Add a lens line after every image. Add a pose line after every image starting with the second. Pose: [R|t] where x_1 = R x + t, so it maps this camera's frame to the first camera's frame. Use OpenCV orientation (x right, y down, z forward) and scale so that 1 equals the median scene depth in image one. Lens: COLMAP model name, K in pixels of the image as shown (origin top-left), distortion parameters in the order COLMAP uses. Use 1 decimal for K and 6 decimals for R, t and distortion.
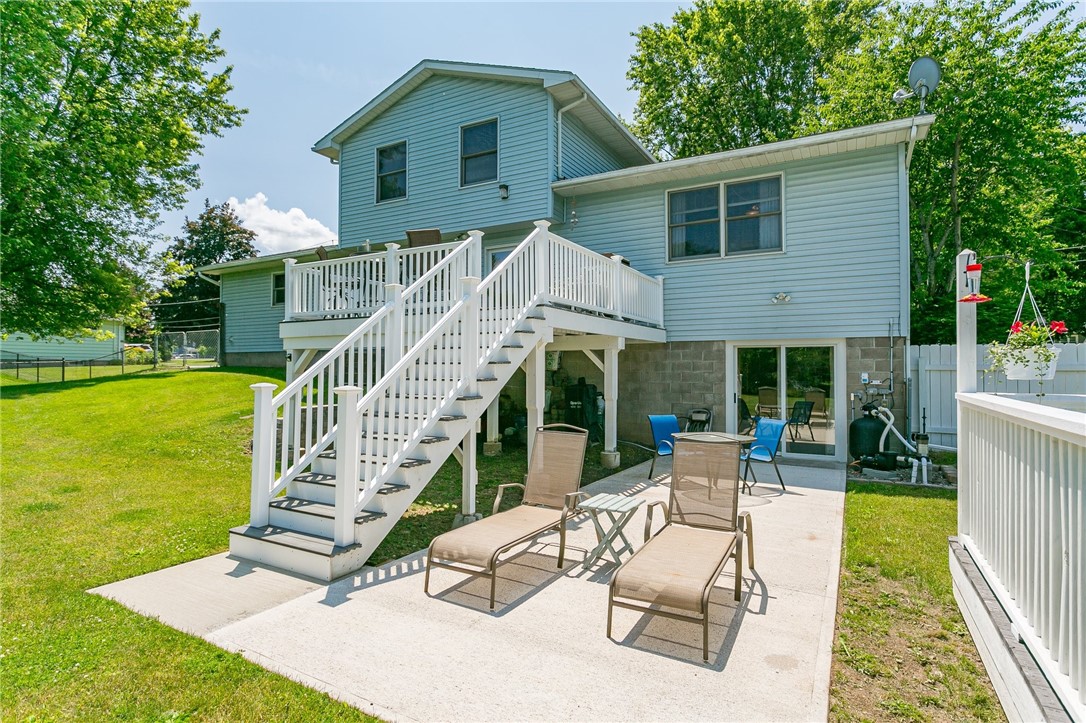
lens RADIAL K [[560.6, 0, 545.2], [0, 560.6, 359.1], [0, 0, 1]] dist [0.004766, -0.004221]
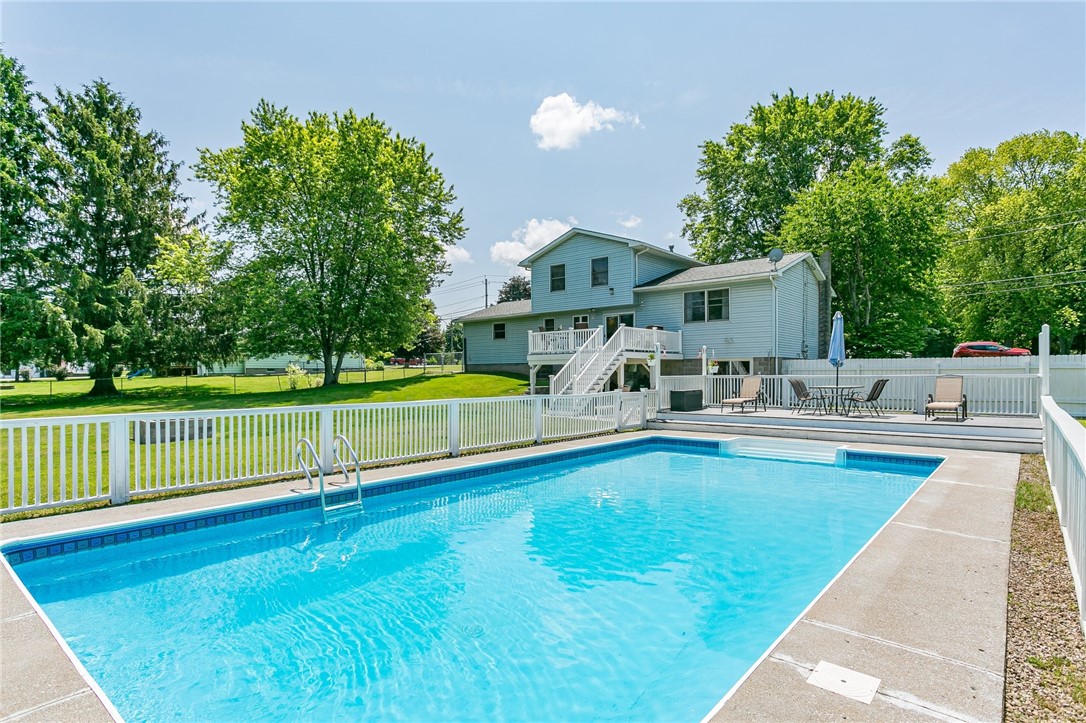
lens RADIAL K [[560.6, 0, 540.7], [0, 560.6, 380.4], [0, 0, 1]] dist [0.004766, -0.004221]
pose [[0.978085, -0.003184, -0.208182, 0.107234], [0.009808, 0.999478, 0.030794, -0.017754], [0.207975, -0.032162, 0.977605, -1.170901]]
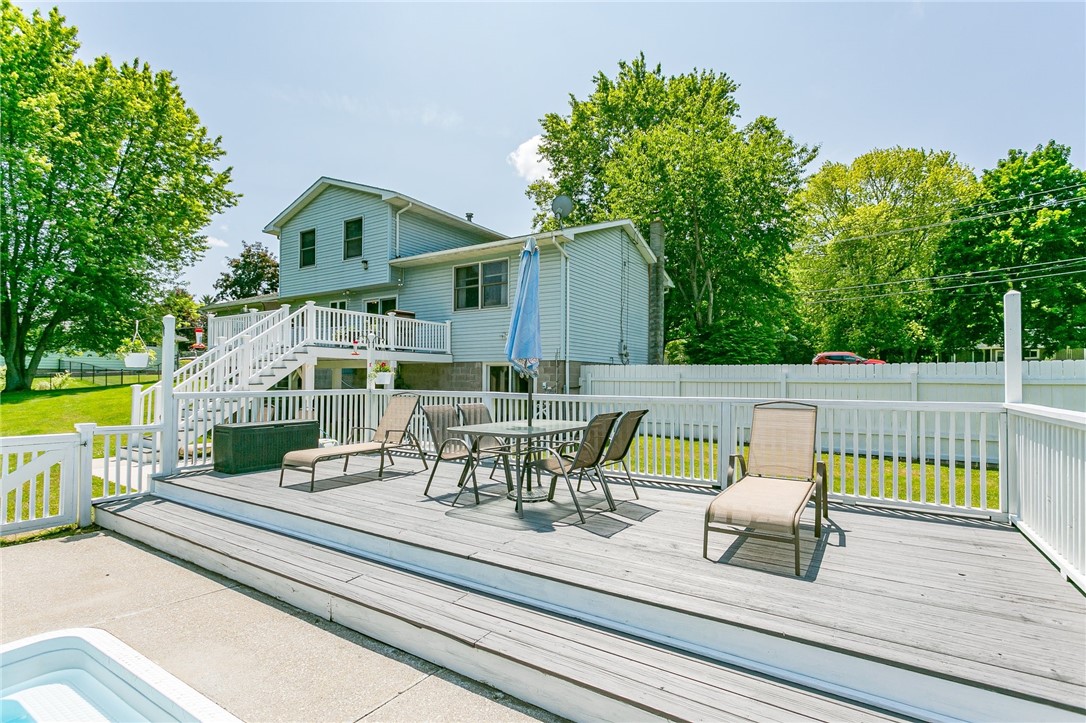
lens RADIAL K [[515.2, 0, 533.1], [0, 515.2, 372.4], [0, 0, 1]] dist [0.000968, 0.001799]
pose [[0.997100, 0.004376, -0.075982, 0.481073], [-0.003986, 0.999978, 0.005287, -0.009232], [0.076003, -0.004969, 0.997095, -0.373595]]
